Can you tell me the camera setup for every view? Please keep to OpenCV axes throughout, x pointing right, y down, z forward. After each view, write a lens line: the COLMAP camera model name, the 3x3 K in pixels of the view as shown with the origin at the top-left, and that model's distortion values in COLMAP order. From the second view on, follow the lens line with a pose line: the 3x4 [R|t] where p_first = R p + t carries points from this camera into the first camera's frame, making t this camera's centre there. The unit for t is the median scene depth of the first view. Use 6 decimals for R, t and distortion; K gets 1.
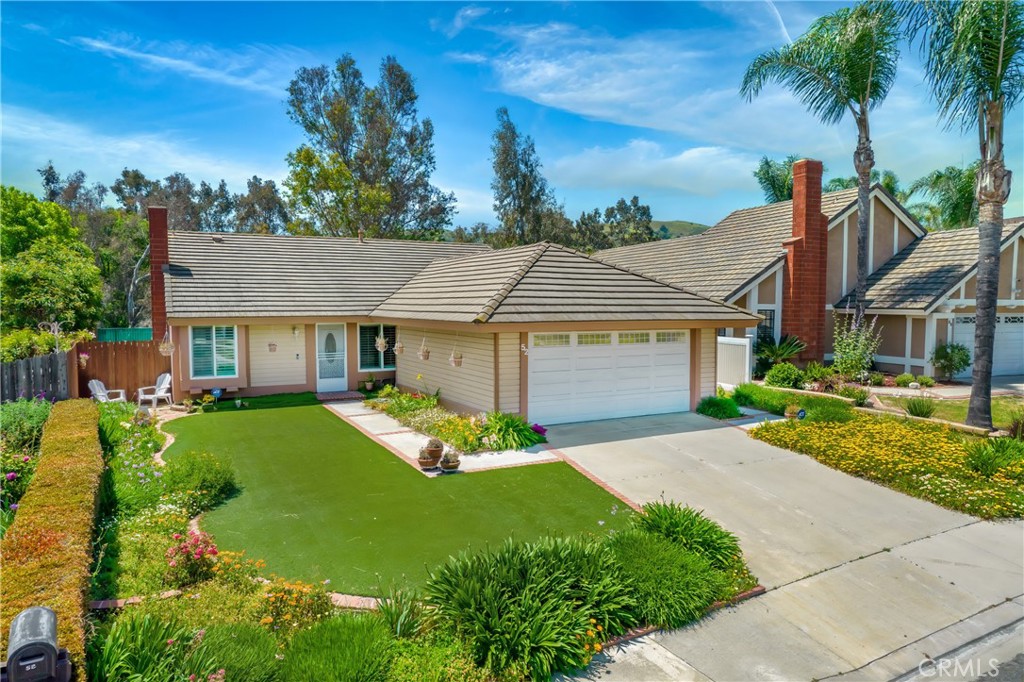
lens RADIAL K [[637.4, 0, 501.6], [0, 637.4, 361.2], [0, 0, 1]] dist [-0.040176, 0.009701]
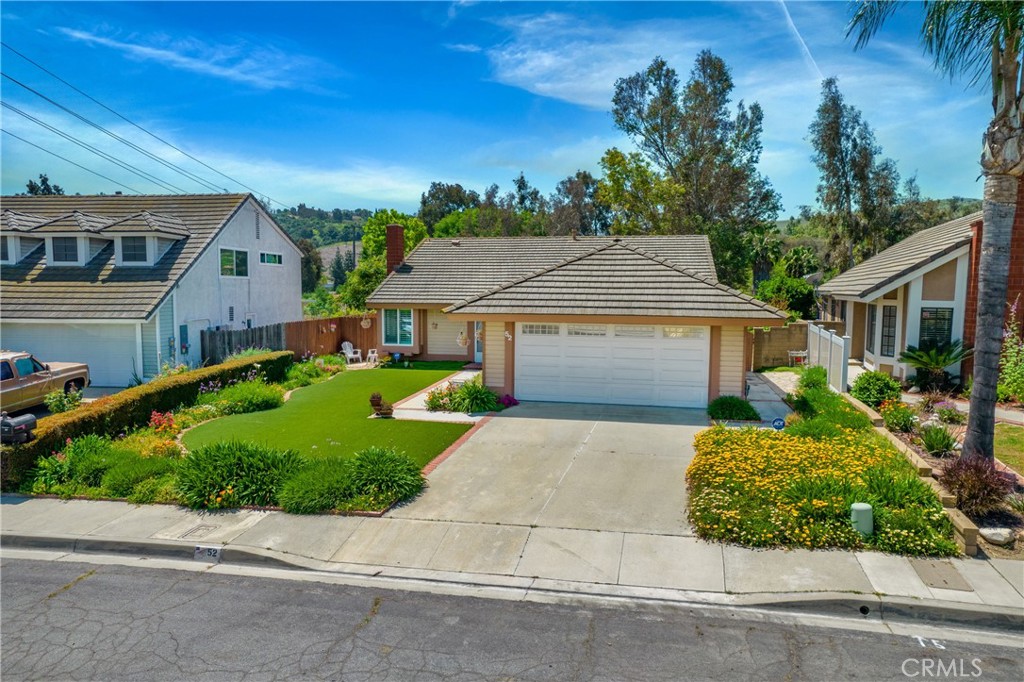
lens RADIAL K [[637.4, 0, 518.9], [0, 637.4, 349.9], [0, 0, 1]] dist [-0.040176, 0.009701]
pose [[0.782630, 0.067481, -0.618819, 0.633775], [-0.063329, 0.997580, 0.028691, -0.021476], [0.619258, 0.016734, 0.785009, 0.049655]]
